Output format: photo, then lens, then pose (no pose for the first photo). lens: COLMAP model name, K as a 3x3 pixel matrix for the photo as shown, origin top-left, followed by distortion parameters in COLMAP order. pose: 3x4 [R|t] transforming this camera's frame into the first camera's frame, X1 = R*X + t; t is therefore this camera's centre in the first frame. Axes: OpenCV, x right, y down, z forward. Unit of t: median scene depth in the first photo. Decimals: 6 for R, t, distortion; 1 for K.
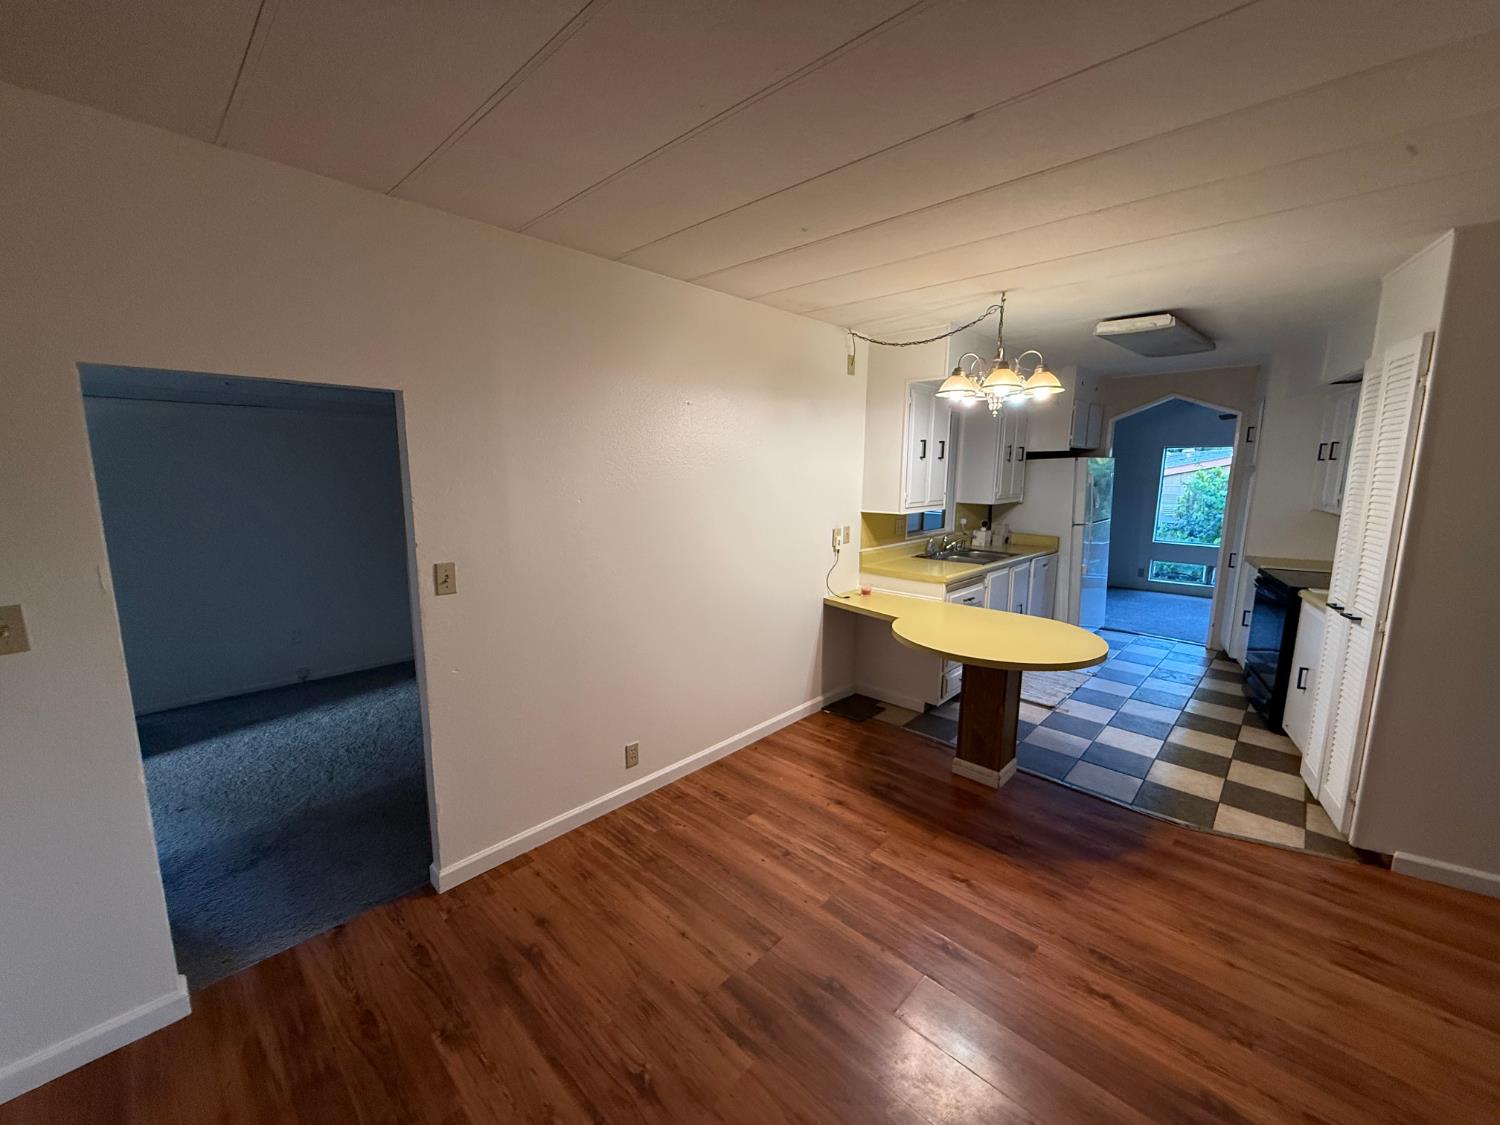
lens RADIAL K [[599.1, 0, 745.5], [0, 599.1, 564.0], [0, 0, 1]] dist [0.001318, 0.000469]
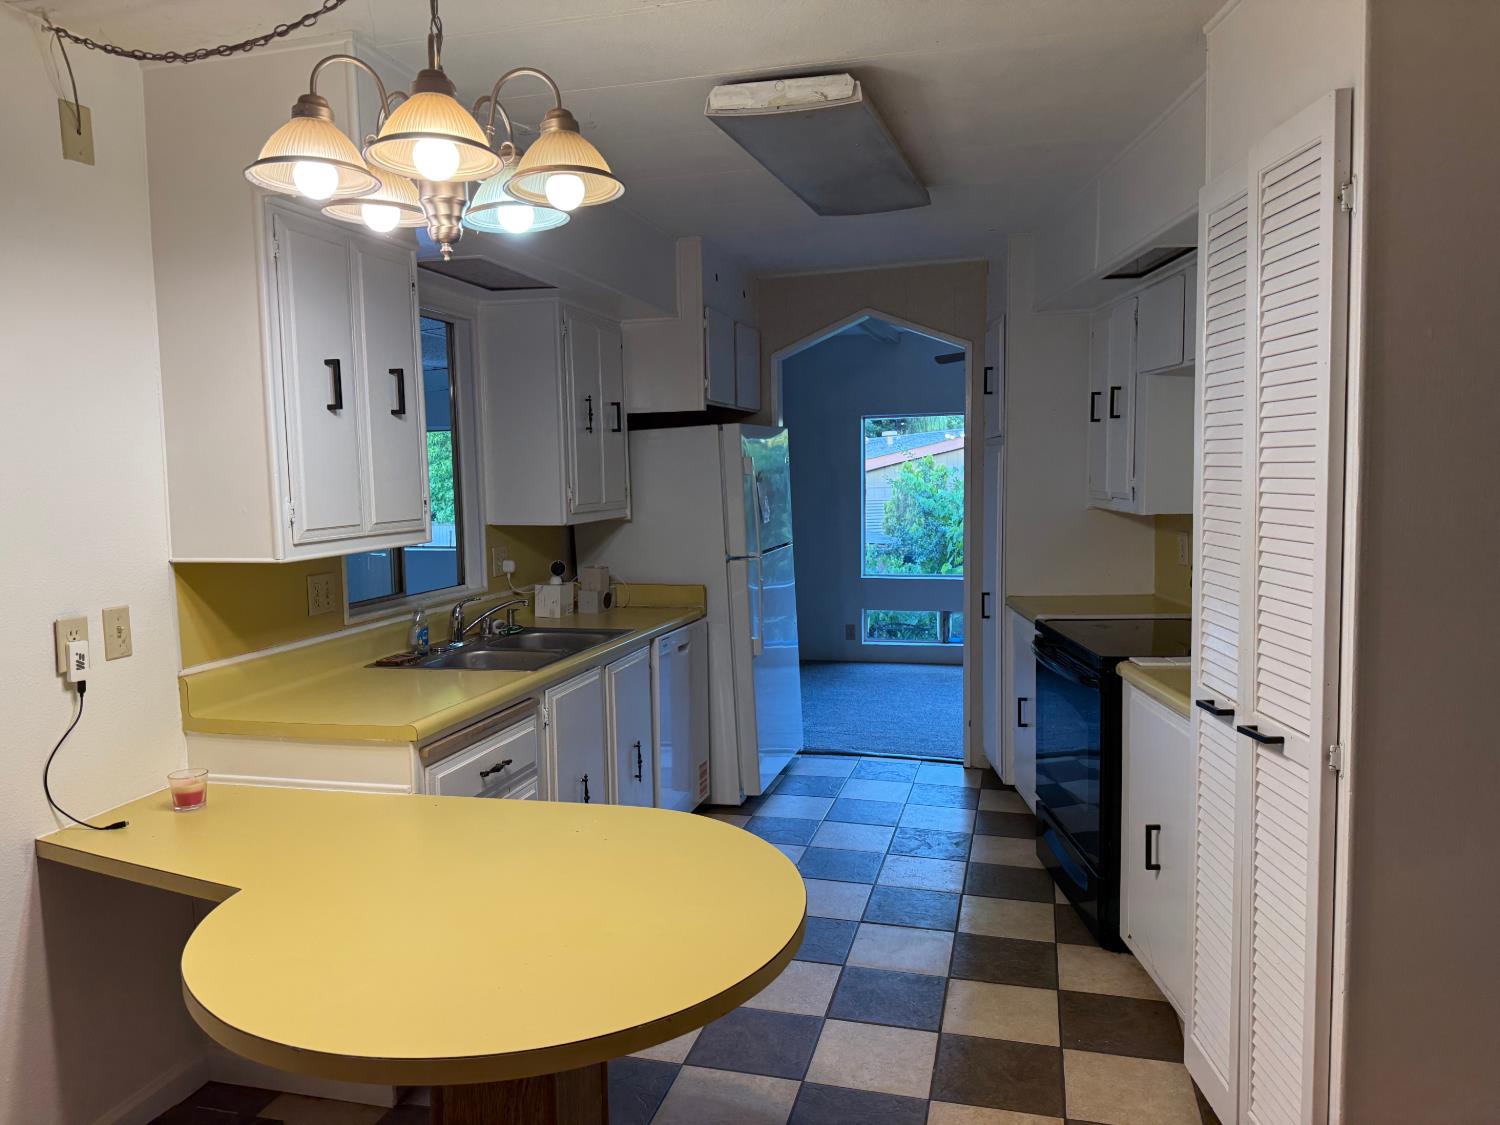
lens RADIAL K [[1044.1, 0, 747.1], [0, 1044.1, 556.7], [0, 0, 1]] dist [0.052356, -0.078514]
pose [[0.879159, -0.060324, 0.472696, 0.195022], [0.097687, 0.993703, -0.054873, -0.023527], [-0.466409, 0.094418, 0.879516, 0.298231]]
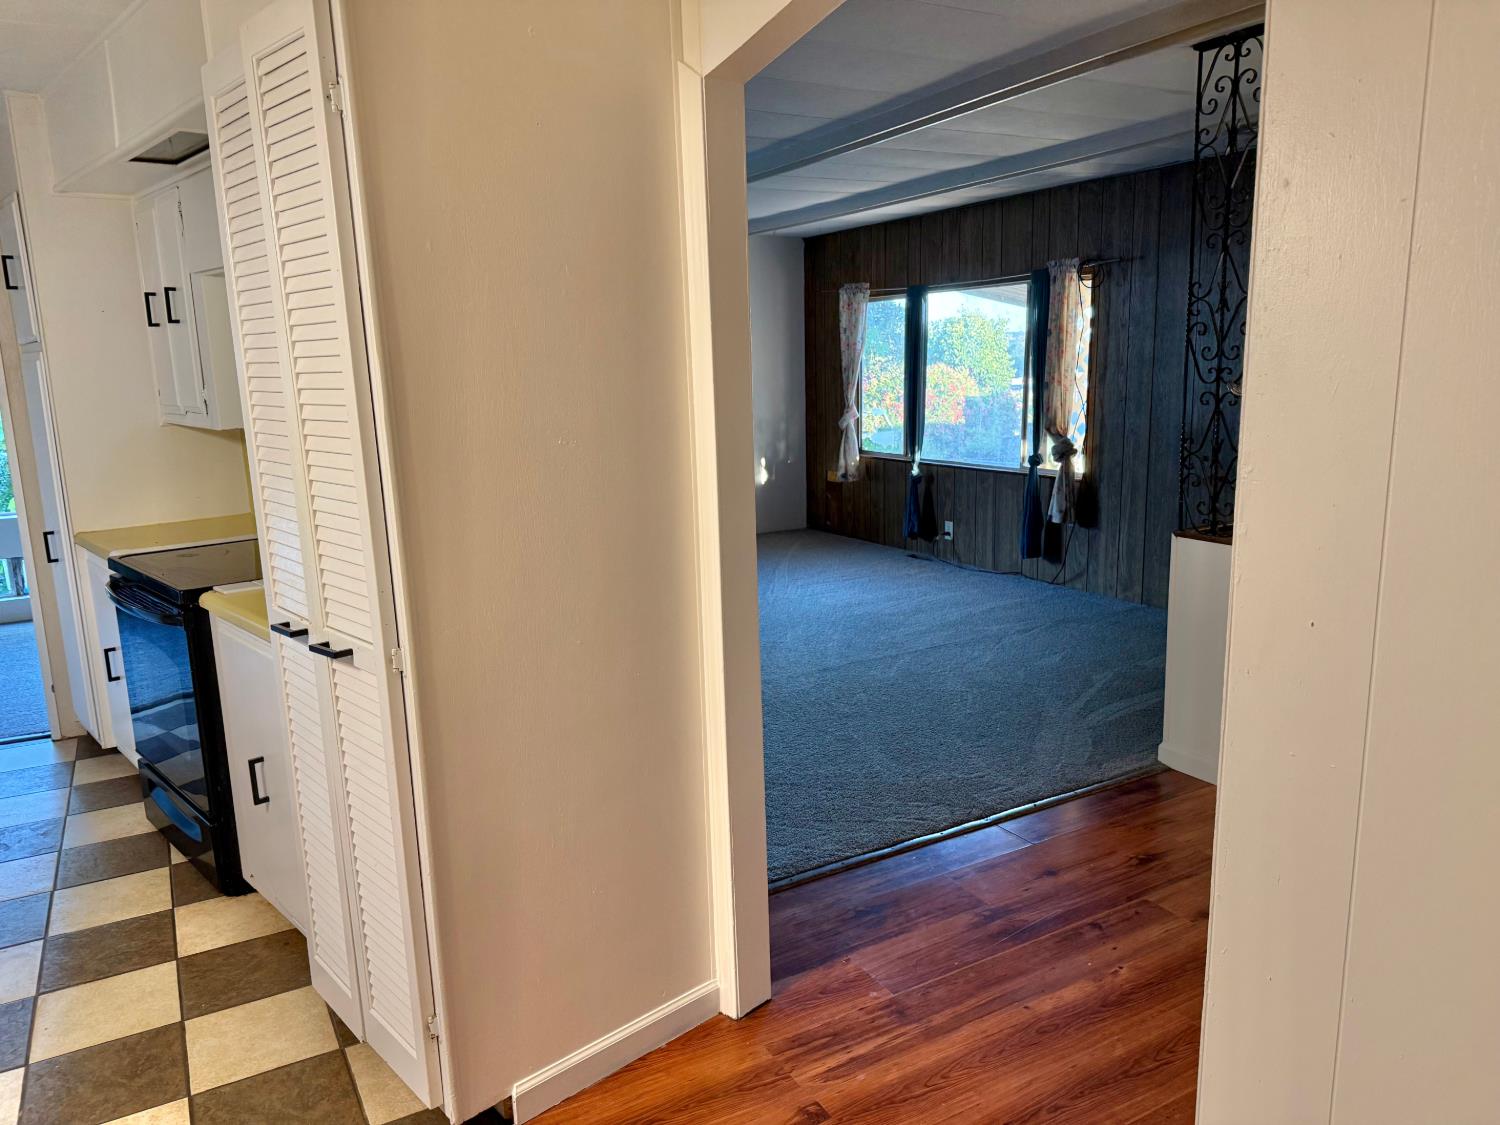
lens RADIAL K [[1044.1, 0, 747.1], [0, 1044.1, 556.7], [0, 0, 1]] dist [0.052356, -0.078514]
pose [[0.285019, -0.194337, 0.938615, 0.238387], [0.184150, 0.972092, 0.145349, -0.022006], [-0.940666, 0.131419, 0.312852, 0.286913]]
